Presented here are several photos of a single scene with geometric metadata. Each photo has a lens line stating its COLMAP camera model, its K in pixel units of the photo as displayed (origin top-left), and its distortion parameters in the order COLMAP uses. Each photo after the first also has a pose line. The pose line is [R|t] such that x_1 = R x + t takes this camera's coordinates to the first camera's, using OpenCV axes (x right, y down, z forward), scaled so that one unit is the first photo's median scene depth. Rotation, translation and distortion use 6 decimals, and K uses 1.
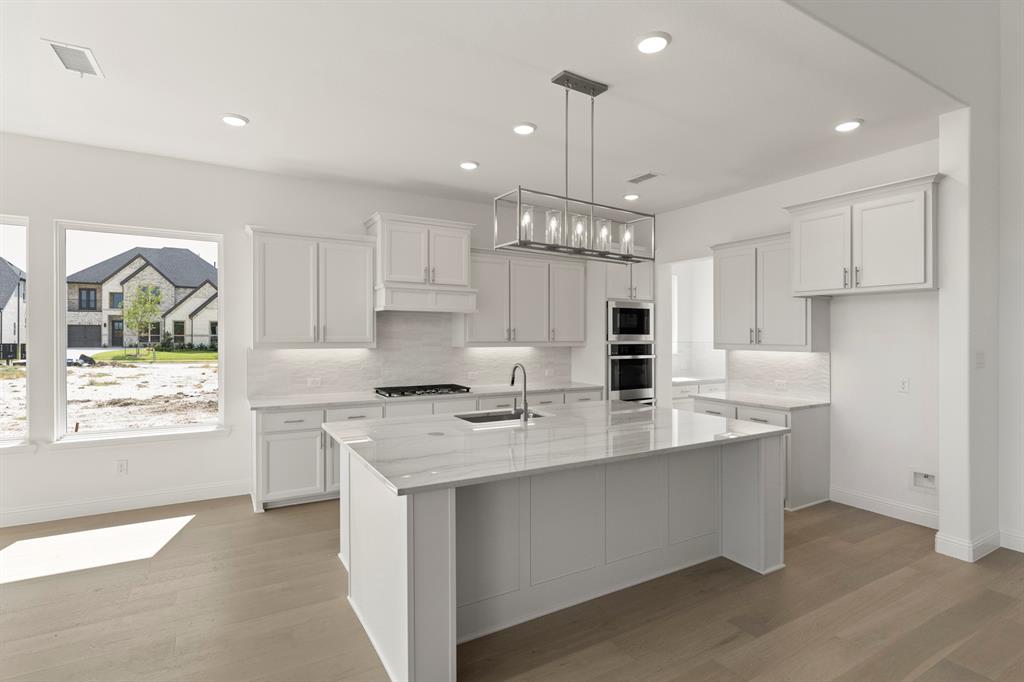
lens RADIAL K [[495.2, 0, 513.4], [0, 495.2, 335.0], [0, 0, 1]] dist [-0.000312, 0.000015]
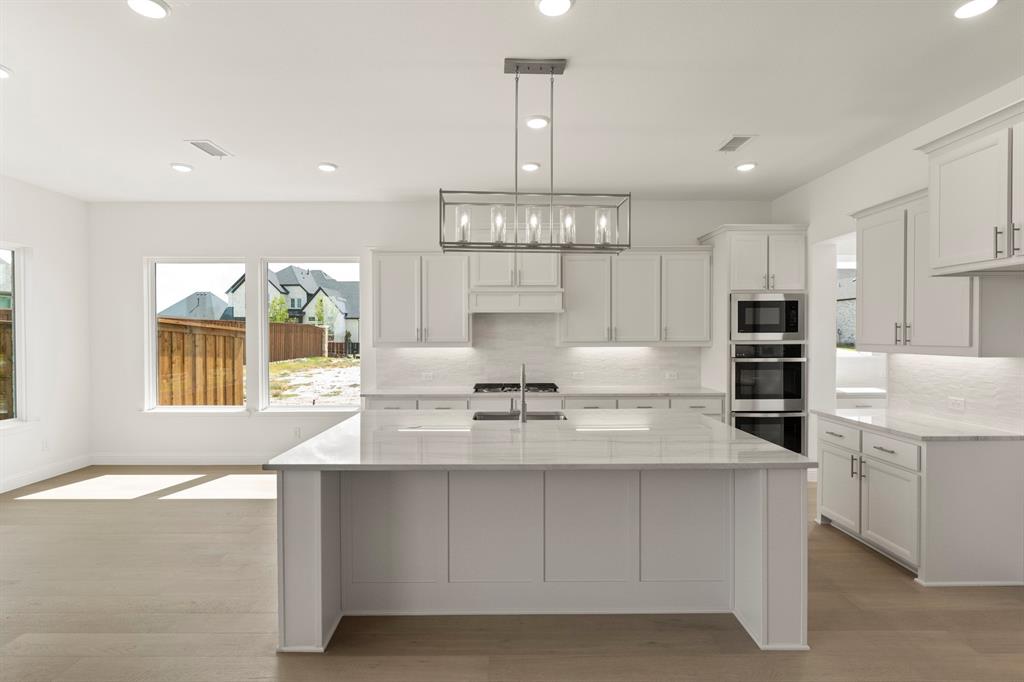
lens RADIAL K [[484.0, 0, 512.0], [0, 484.0, 341.0], [0, 0, 1]] dist [-0.000475, -0.000591]
pose [[0.868704, -0.000748, -0.495331, 0.339090], [0.007163, 0.999913, 0.011053, 0.001024], [0.495280, -0.013149, 0.868634, 0.109891]]
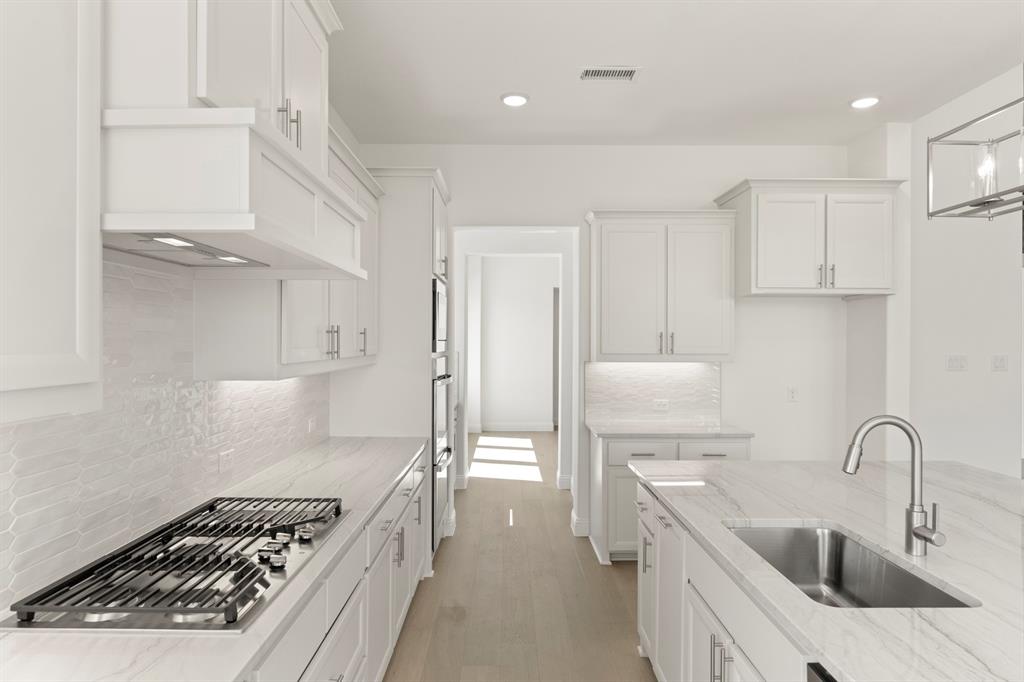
lens RADIAL K [[595.7, 0, 493.9], [0, 595.7, 340.2], [0, 0, 1]] dist [-0.000807, -0.000100]
pose [[0.520079, -0.000612, 0.854118, -0.411301], [0.000653, 1.000000, 0.000318, -0.002702], [-0.854118, 0.000392, 0.520080, 0.746136]]
